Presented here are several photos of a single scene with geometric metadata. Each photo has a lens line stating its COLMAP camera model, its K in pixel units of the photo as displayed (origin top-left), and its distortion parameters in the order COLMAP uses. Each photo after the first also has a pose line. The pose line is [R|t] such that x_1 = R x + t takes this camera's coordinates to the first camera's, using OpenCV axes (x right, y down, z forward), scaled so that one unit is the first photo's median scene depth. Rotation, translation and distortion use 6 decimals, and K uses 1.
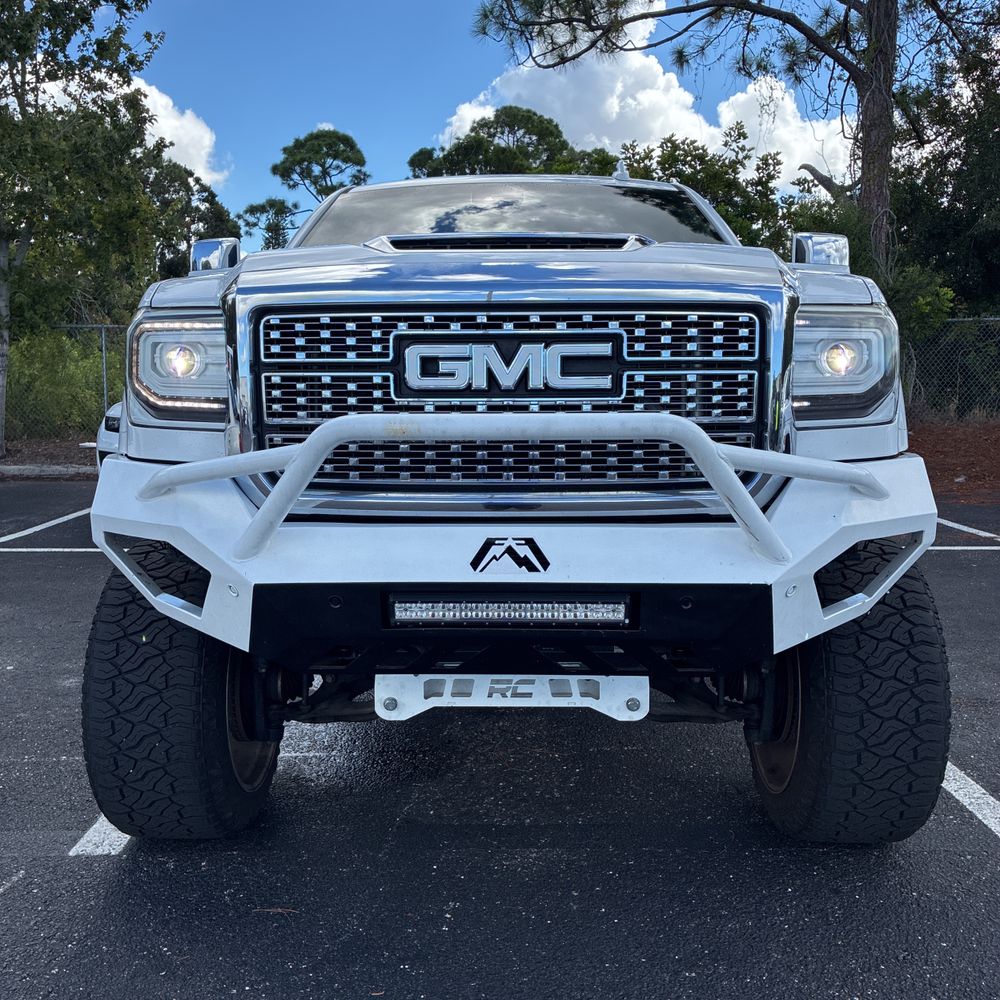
lens RADIAL K [[1119.0, 0, 497.7], [0, 1119.0, 496.8], [0, 0, 1]] dist [0.086321, -0.037951]
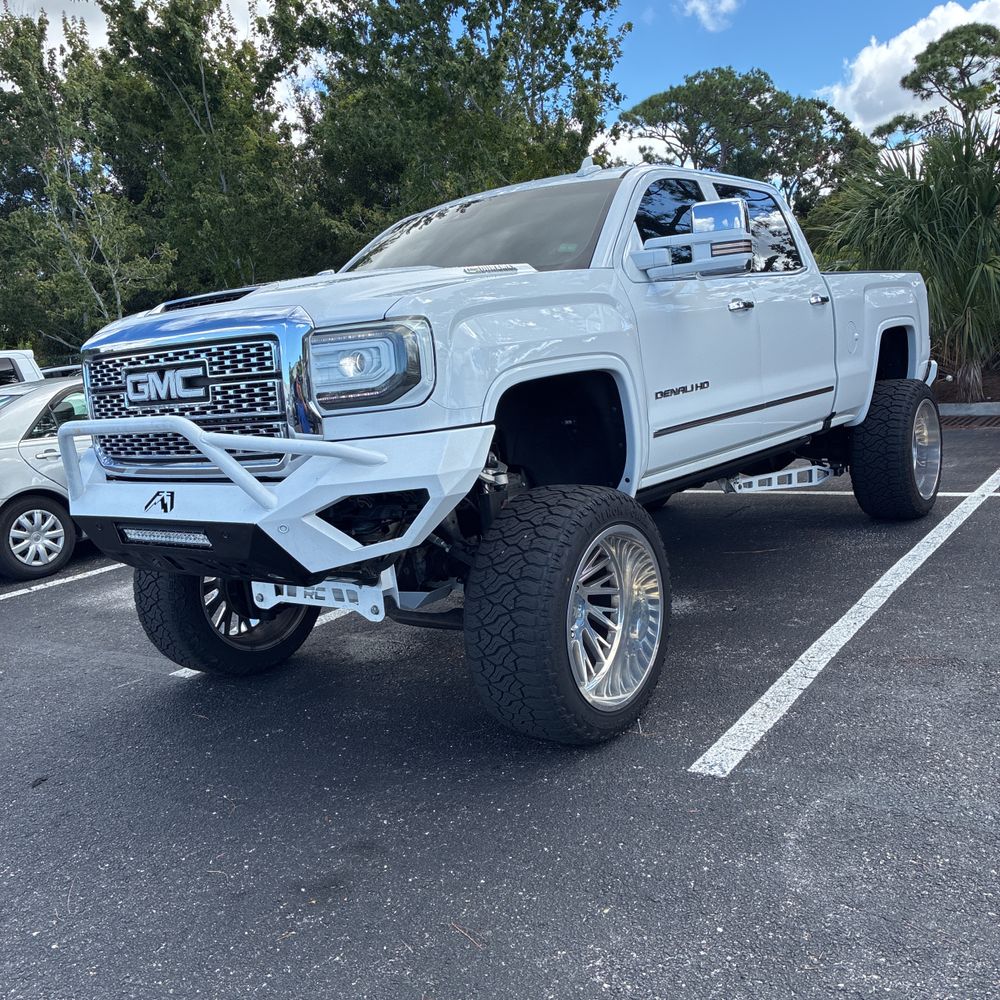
lens RADIAL K [[1119.0, 0, 497.7], [0, 1119.0, 496.8], [0, 0, 1]] dist [0.086321, -0.037951]
pose [[0.775455, 0.012187, -0.631285, 1.410211], [0.015213, 0.999163, 0.037975, -0.010149], [0.631219, -0.039052, 0.774621, 0.037767]]
